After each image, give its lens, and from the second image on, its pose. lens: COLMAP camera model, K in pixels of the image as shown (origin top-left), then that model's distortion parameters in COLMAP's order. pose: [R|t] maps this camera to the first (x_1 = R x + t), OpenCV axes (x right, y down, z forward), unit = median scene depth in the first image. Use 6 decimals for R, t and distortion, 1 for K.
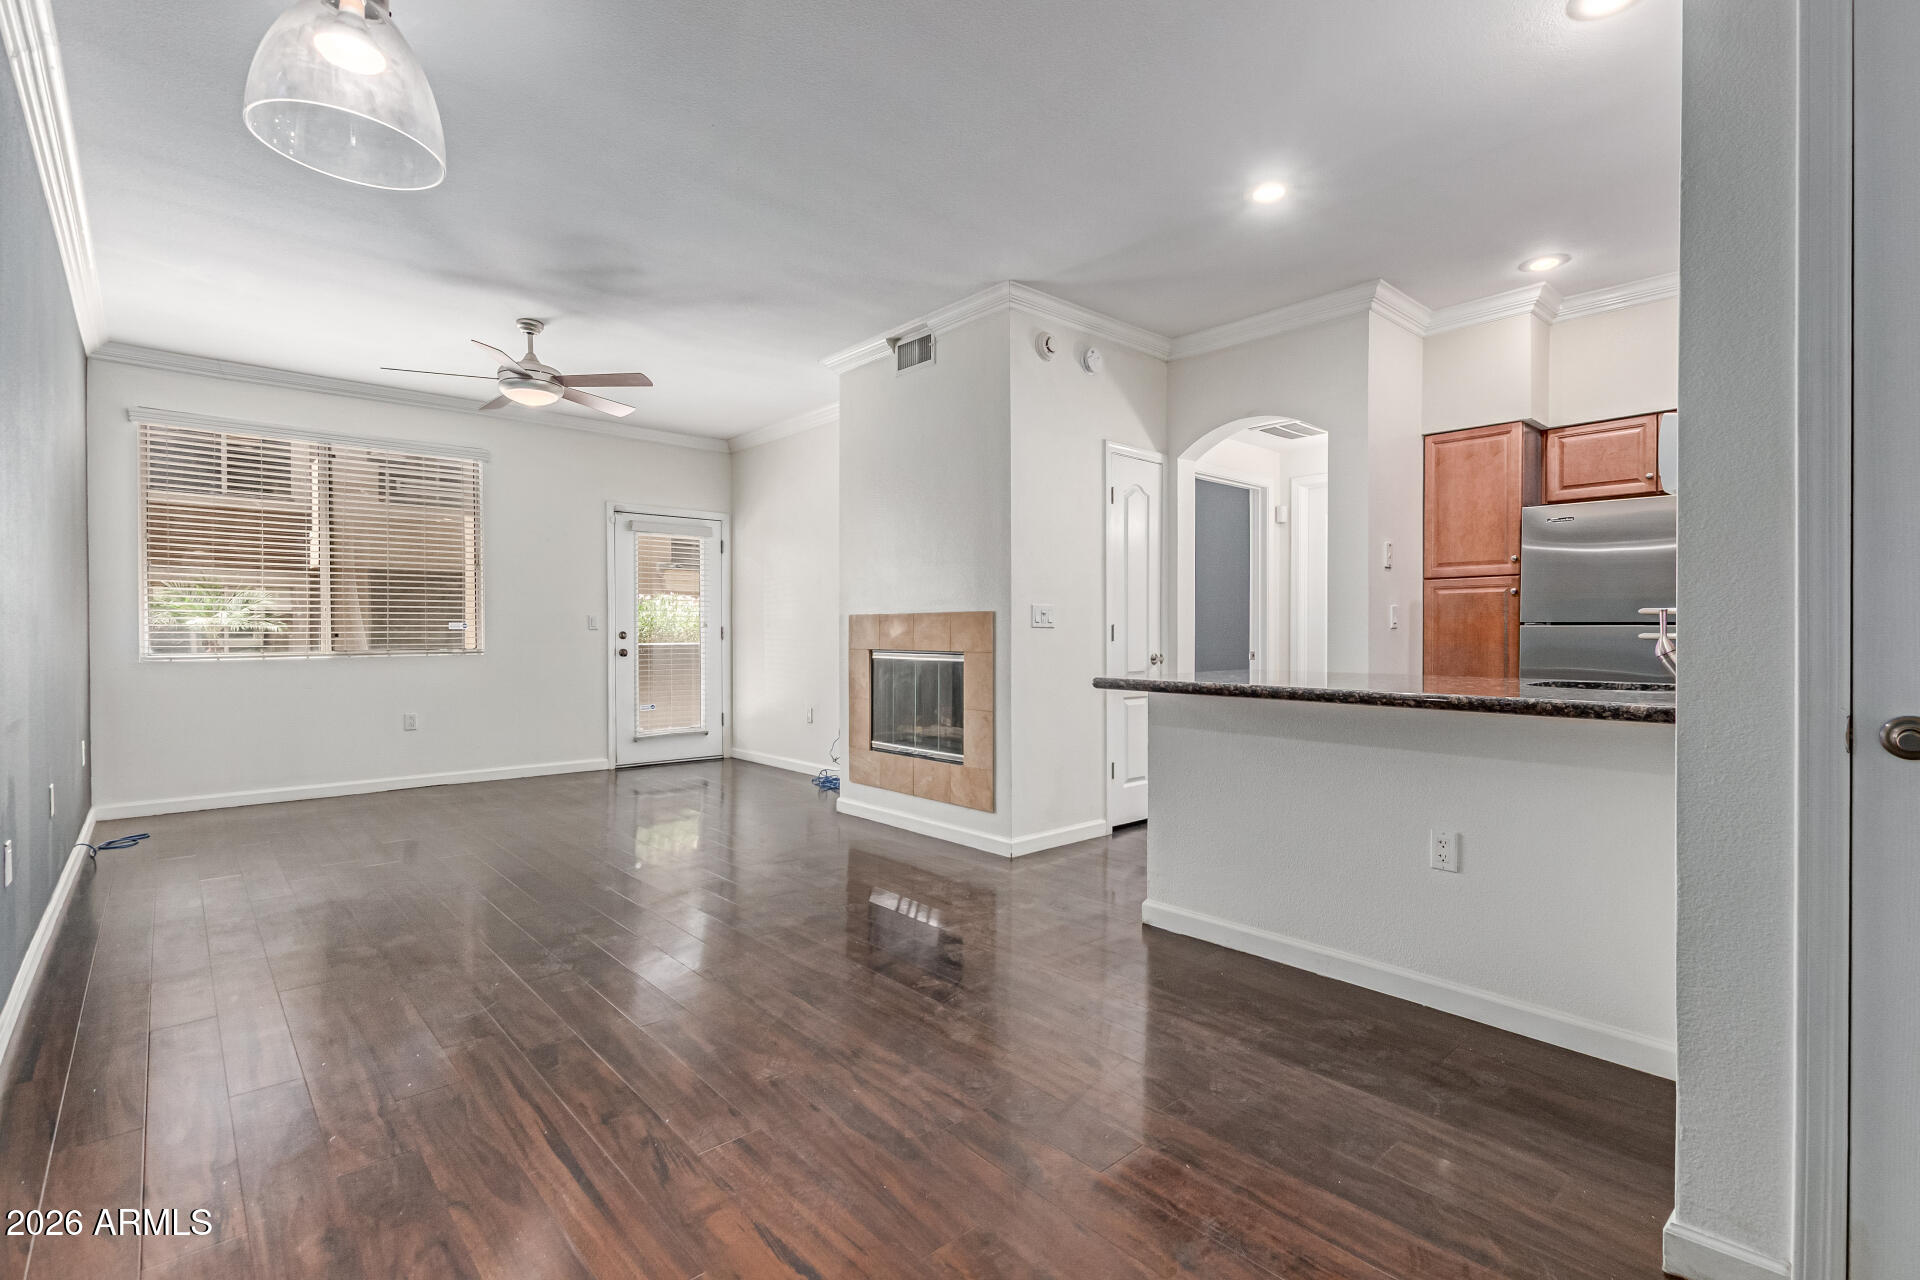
lens RADIAL K [[898.0, 0, 986.2], [0, 898.0, 643.1], [0, 0, 1]] dist [0.006258, 0.000063]
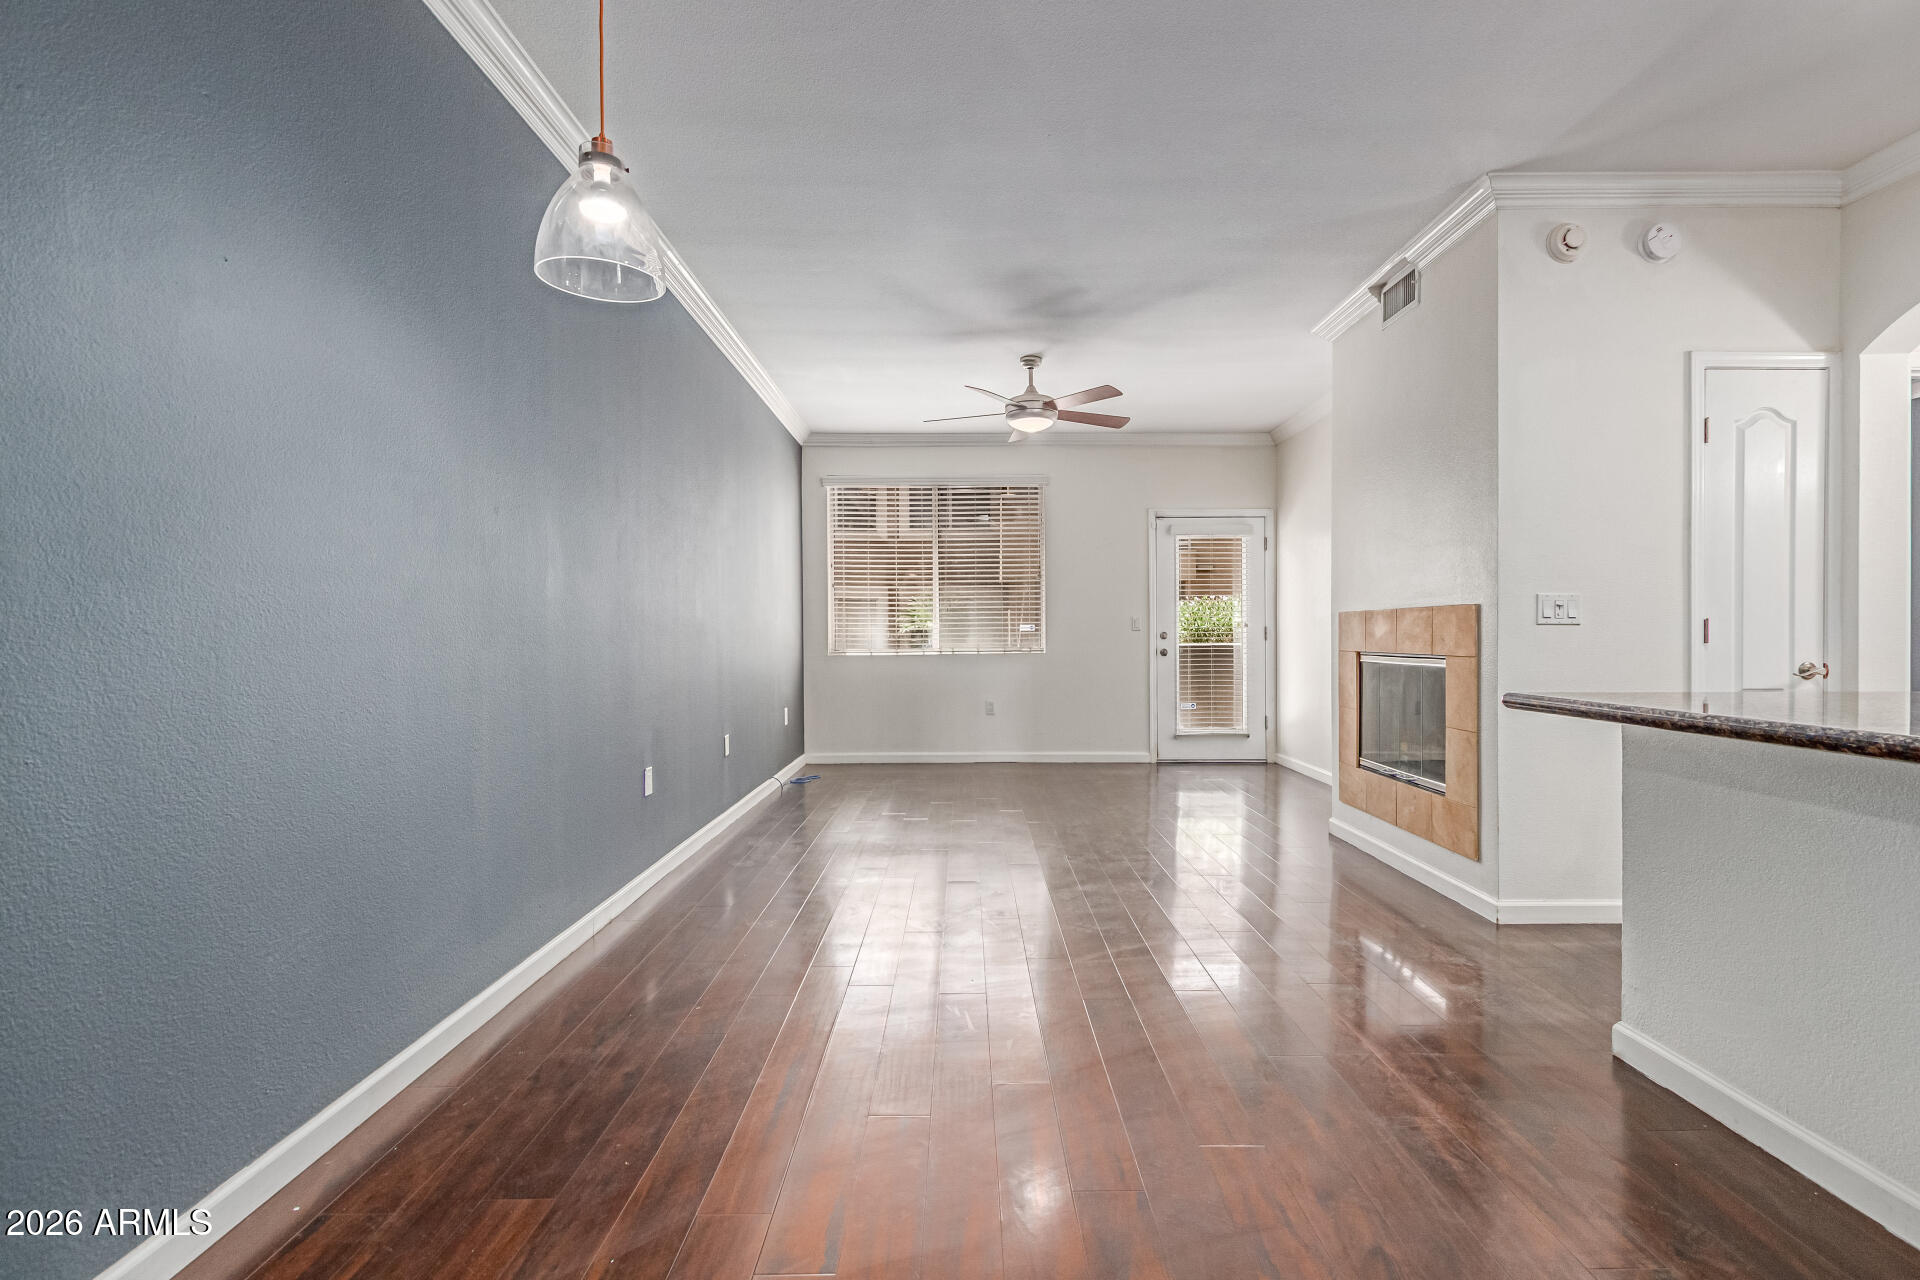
lens RADIAL K [[898.0, 0, 964.3], [0, 898.0, 643.7], [0, 0, 1]] dist [0.006258, 0.000063]
pose [[0.738419, 0.004098, -0.674329, 0.191968], [-0.004071, 0.999990, 0.001620, -0.000340], [0.674329, 0.001549, 0.738429, 0.113366]]
